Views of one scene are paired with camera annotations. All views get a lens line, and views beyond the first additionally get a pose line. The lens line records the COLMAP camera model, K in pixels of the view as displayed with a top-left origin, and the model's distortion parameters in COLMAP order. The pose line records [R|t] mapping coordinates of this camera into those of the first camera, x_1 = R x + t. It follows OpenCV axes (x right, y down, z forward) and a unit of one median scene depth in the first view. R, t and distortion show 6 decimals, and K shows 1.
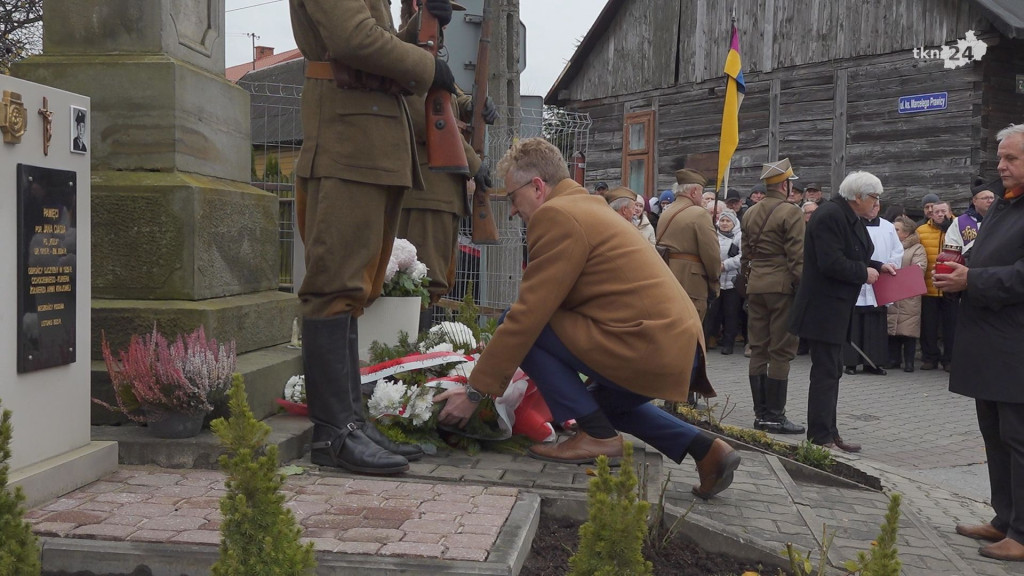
lens RADIAL K [[1227.6, 0, 507.7], [0, 1227.6, 292.5], [0, 0, 1]] dist [0.014845, 0.000000]
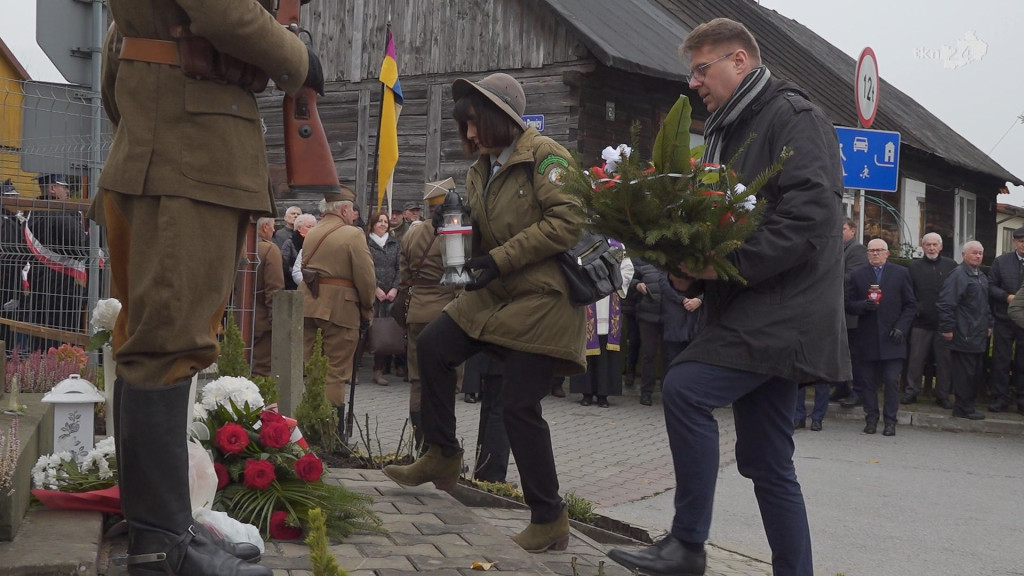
lens RADIAL K [[1278.2, 0, 501.6], [0, 1278.2, 295.9], [0, 0, 1]] dist [0.006083, 0.000000]
pose [[0.927943, 0.005337, 0.372684, -0.195823], [-0.002132, 0.999957, -0.009011, -0.021621], [-0.372716, 0.007567, 0.927914, 0.168096]]
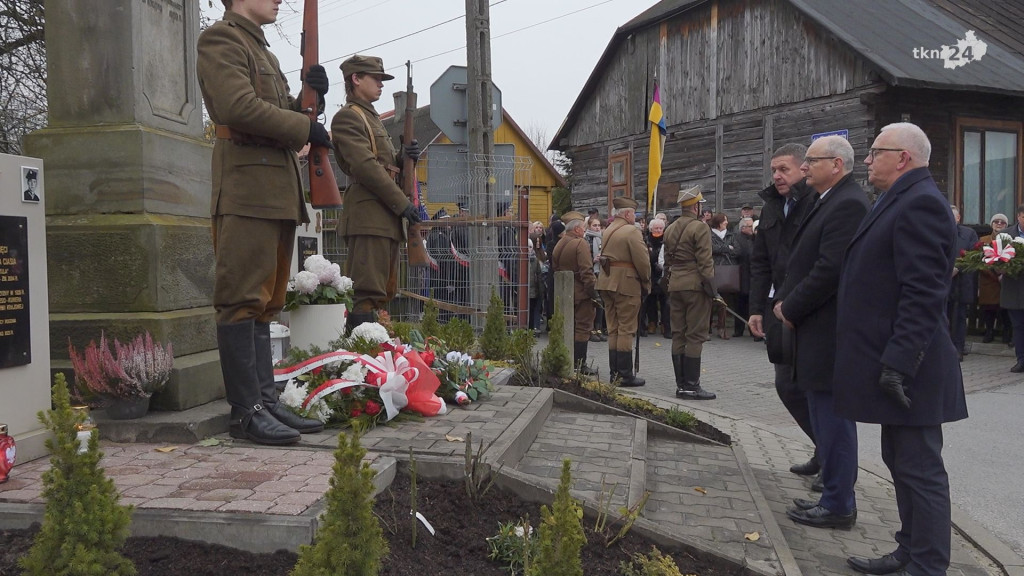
lens RADIAL K [[930.2, 0, 505.7], [0, 930.2, 290.8], [0, 0, 1]] dist [0.008193, 0.000000]
pose [[0.998246, -0.027631, -0.052360, 0.150693], [0.027468, 0.999615, -0.003835, -0.001752], [0.052446, 0.002390, 0.998621, 0.031103]]
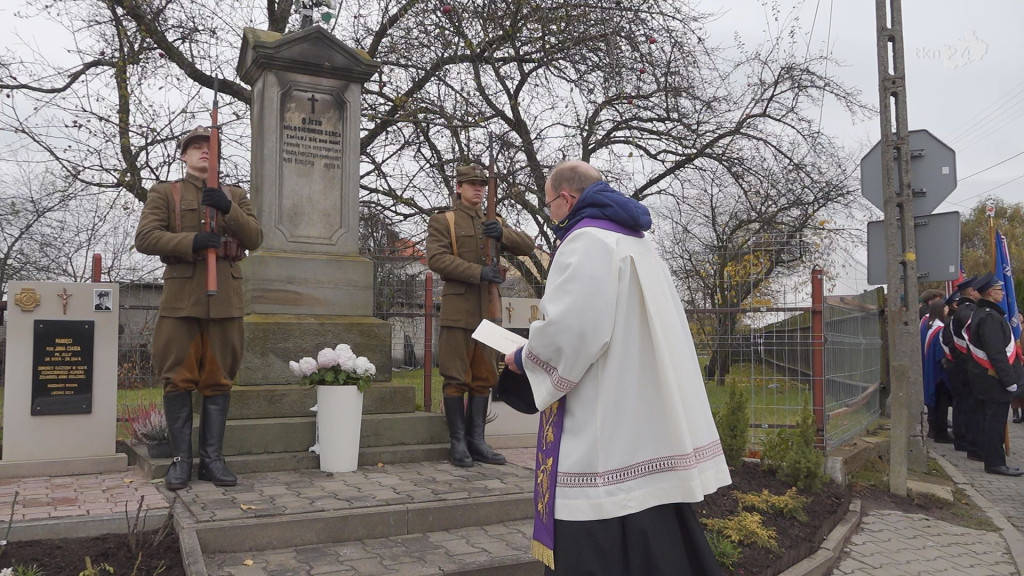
lens RADIAL K [[849.6, 0, 513.2], [0, 849.6, 290.2], [0, 0, 1]] dist [0.000945, 0.002032]
pose [[0.582506, -0.079845, -0.808895, 0.906316], [-0.014858, 0.993951, -0.108811, -0.002626], [0.812690, 0.075402, 0.577797, 0.546558]]
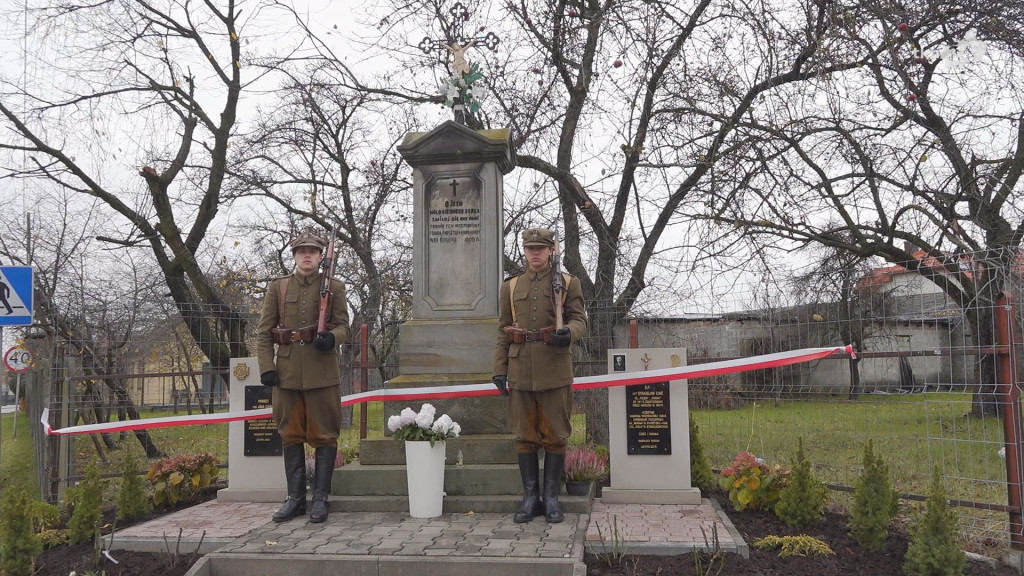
lens RADIAL K [[822.8, 0, 510.6], [0, 822.8, 288.9], [0, 0, 1]] dist [0.007485, 0.007982]
pose [[-0.027787, -0.123289, -0.991982, 1.100552], [-0.017403, 0.992274, -0.122838, -0.069295], [0.999462, 0.013850, -0.029718, 1.152655]]
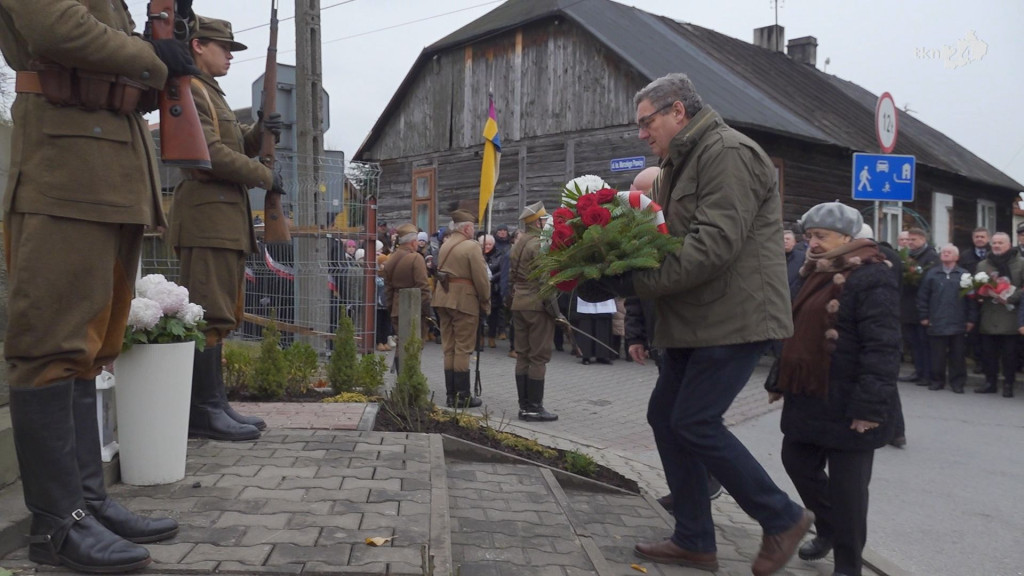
lens RADIAL K [[849.6, 0, 506.6], [0, 849.6, 293.0], [0, 0, 1]] dist [0.000945, 0.002032]
pose [[0.979806, -0.016378, 0.199279, 0.036482], [0.017371, 0.999844, -0.003235, -0.027496], [-0.199195, 0.006632, 0.979938, 0.303548]]
